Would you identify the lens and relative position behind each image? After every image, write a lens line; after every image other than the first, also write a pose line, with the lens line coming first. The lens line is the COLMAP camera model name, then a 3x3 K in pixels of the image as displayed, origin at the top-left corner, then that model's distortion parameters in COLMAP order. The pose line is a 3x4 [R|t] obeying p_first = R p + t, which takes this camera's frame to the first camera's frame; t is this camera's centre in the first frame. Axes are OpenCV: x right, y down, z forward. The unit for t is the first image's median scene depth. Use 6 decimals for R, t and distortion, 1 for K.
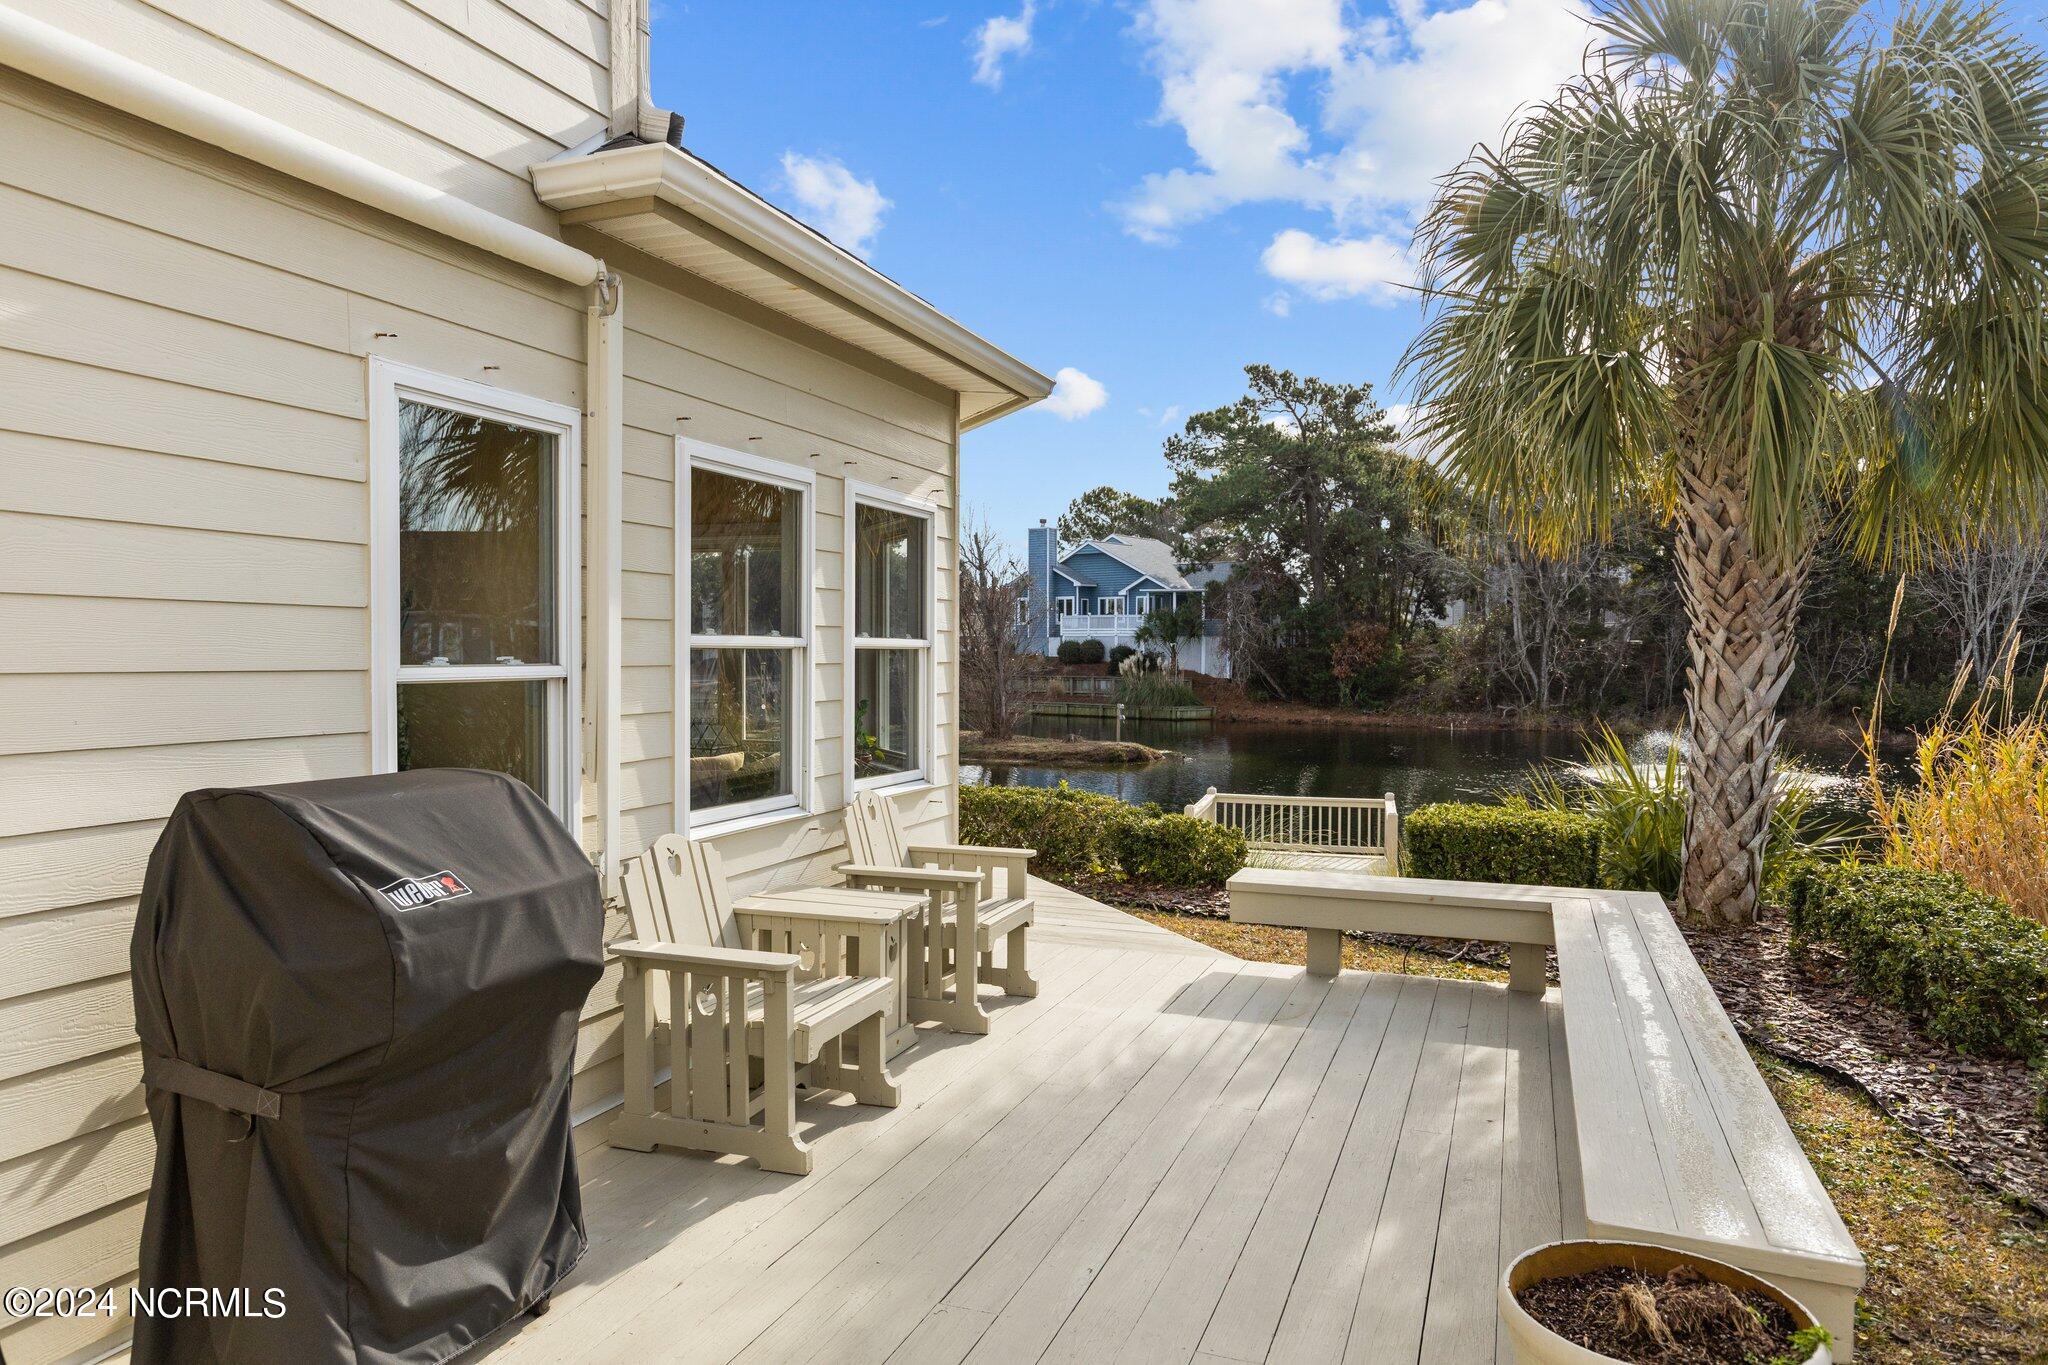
lens RADIAL K [[1324.7, 0, 1021.5], [0, 1324.7, 689.7], [0, 0, 1]] dist [-0.001512, -0.000863]
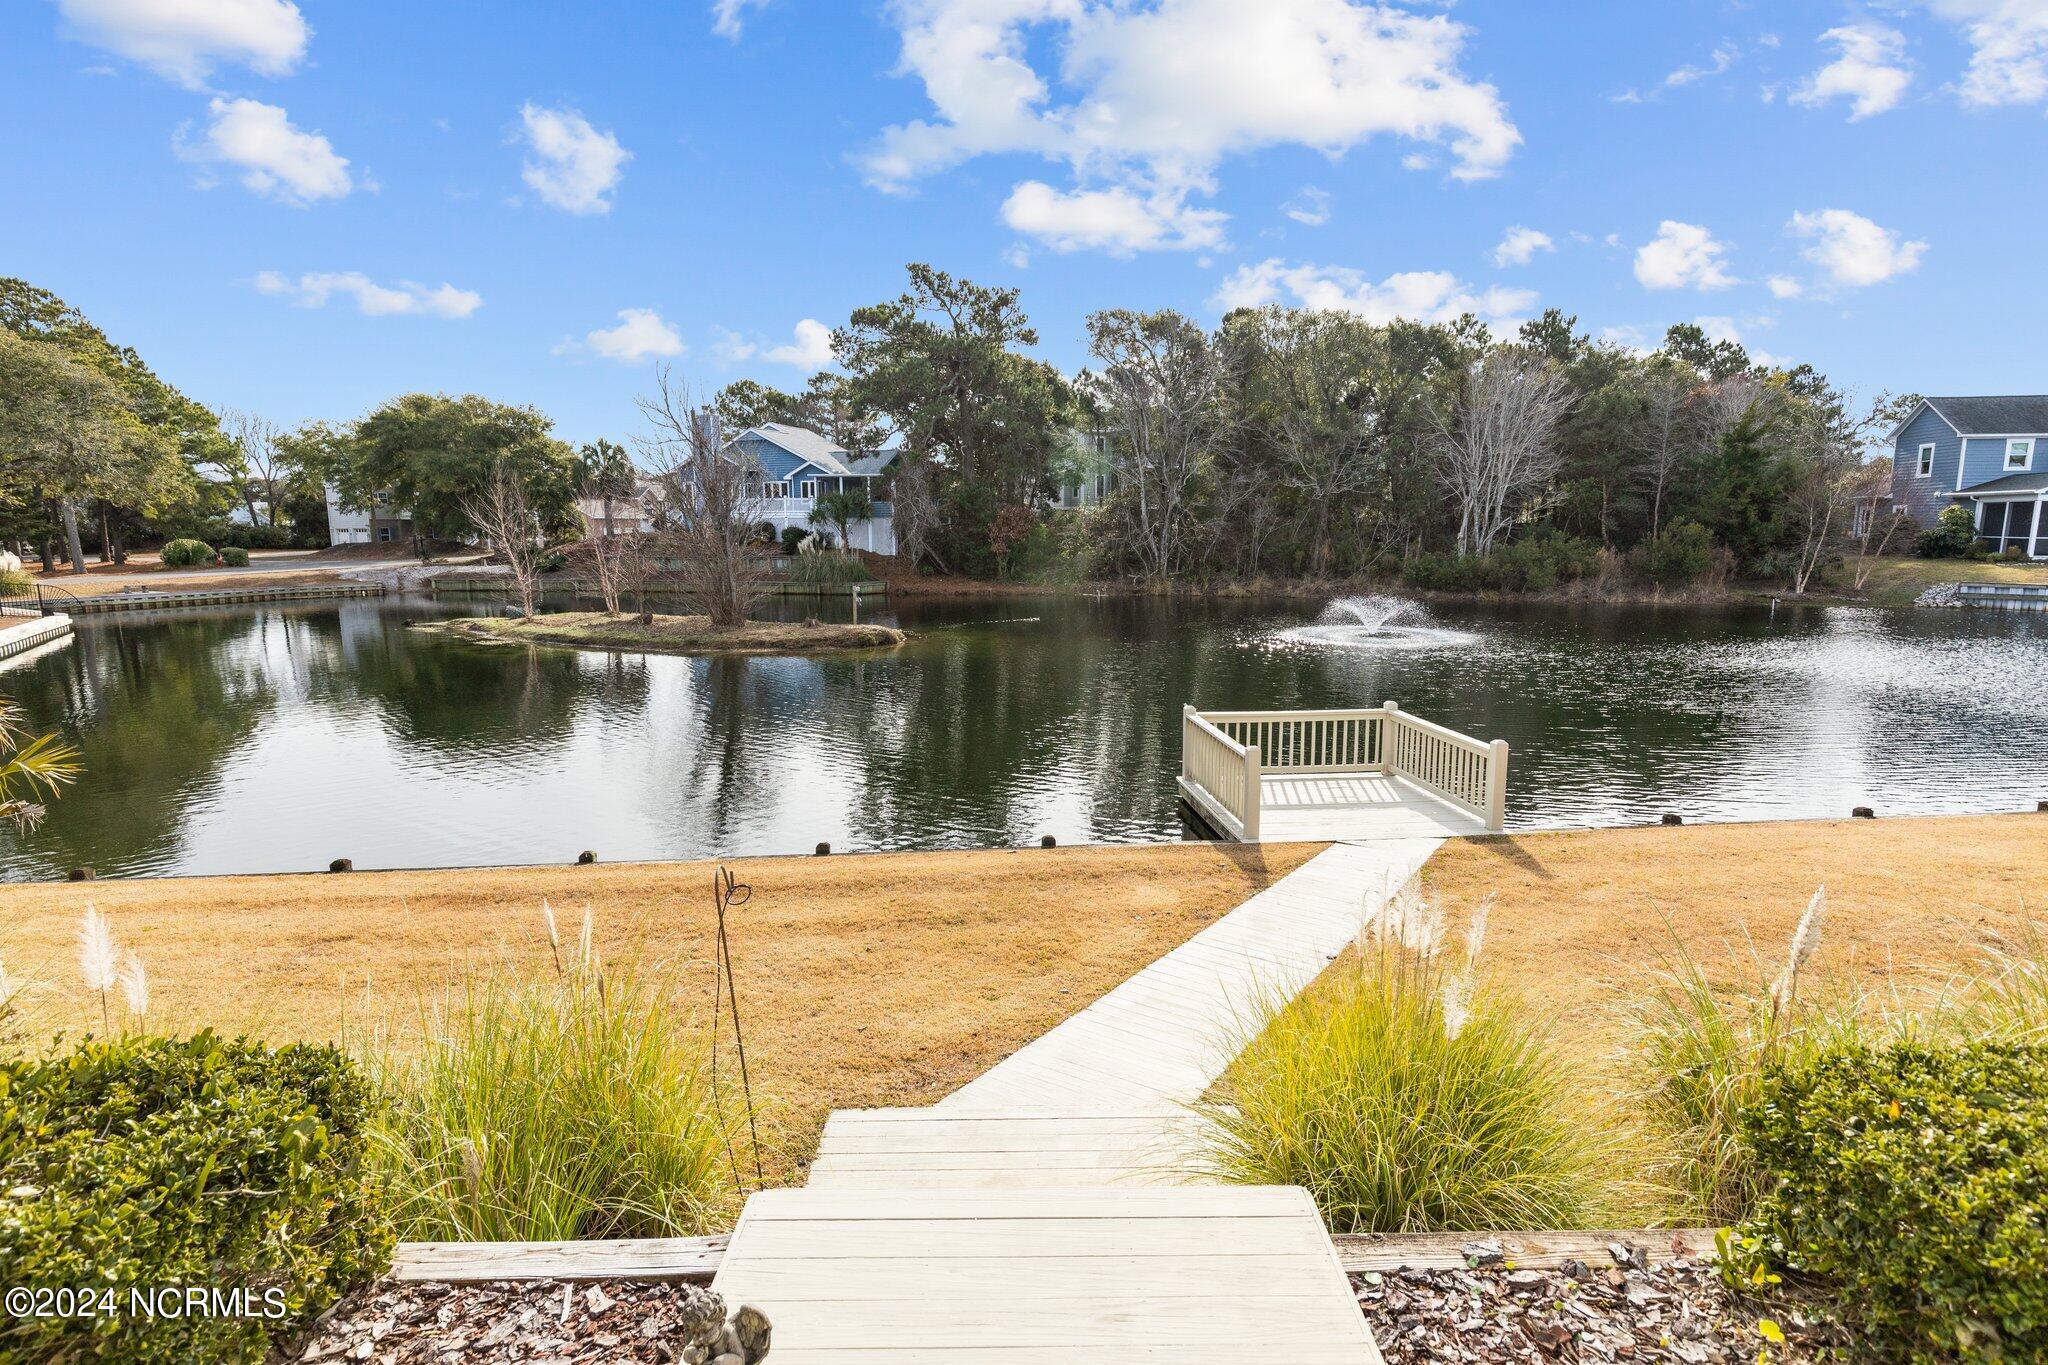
lens RADIAL K [[1025.2, 0, 1031.1], [0, 1025.2, 691.6], [0, 0, 1]] dist [-0.003147, 0.003316]
pose [[0.931366, -0.066793, 0.357906, -0.056968], [0.020345, 0.991040, 0.132008, -0.006842], [-0.363516, -0.115666, 0.924380, 0.145990]]
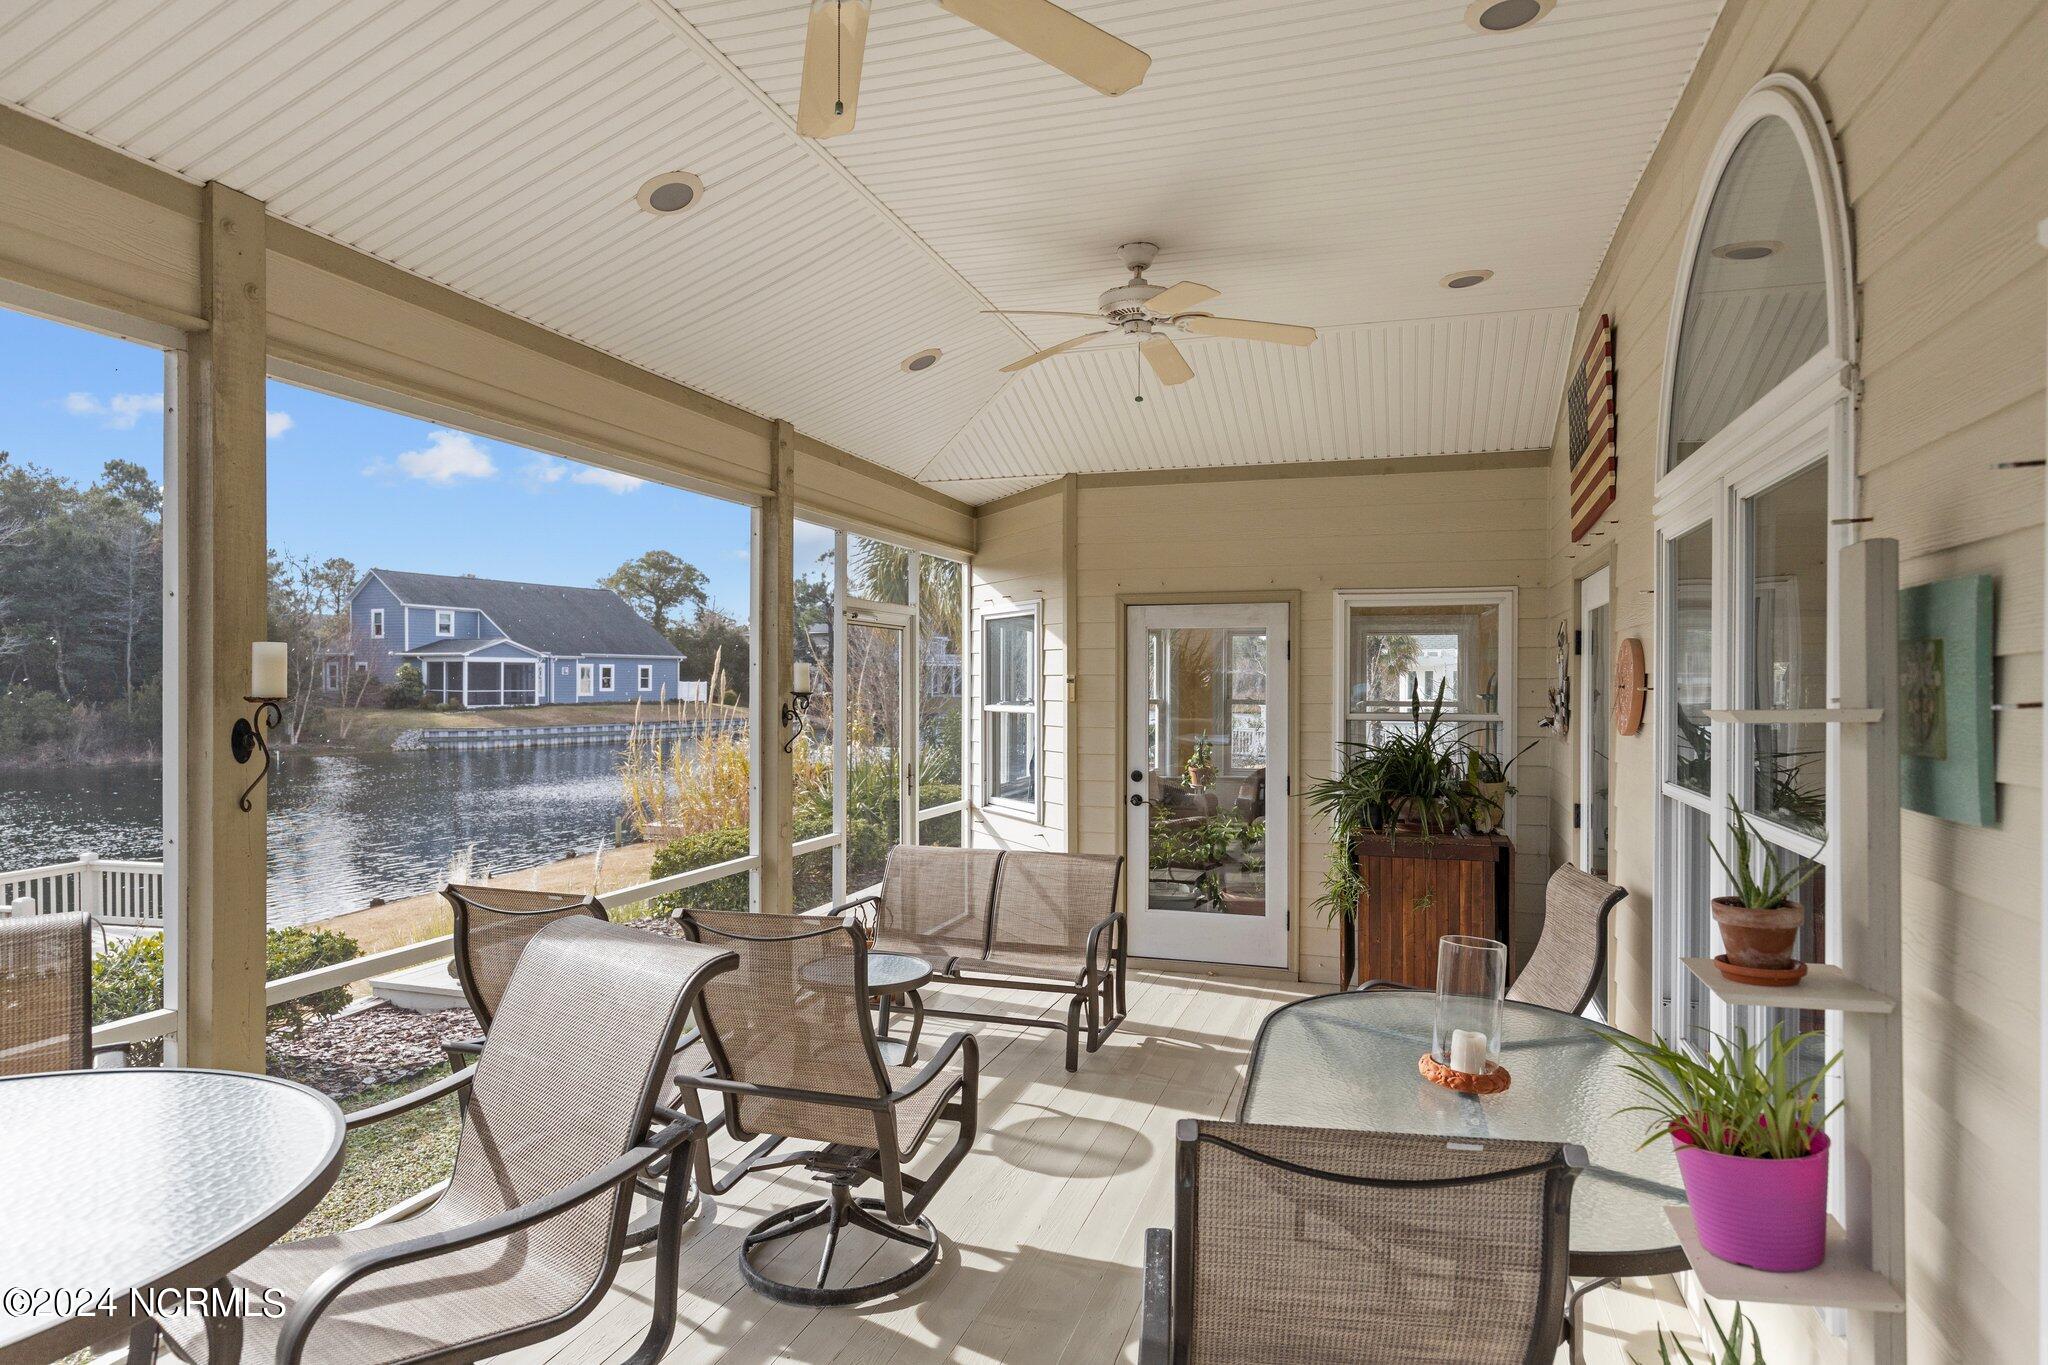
lens RADIAL K [[1164.8, 0, 1029.7], [0, 1164.8, 693.2], [0, 0, 1]] dist [0.006414, 0.002401]
pose [[-0.049106, -0.015760, 0.998669, -0.162752], [0.025130, 0.999539, 0.017009, -0.007602], [-0.998477, 0.025932, -0.048687, 0.130929]]
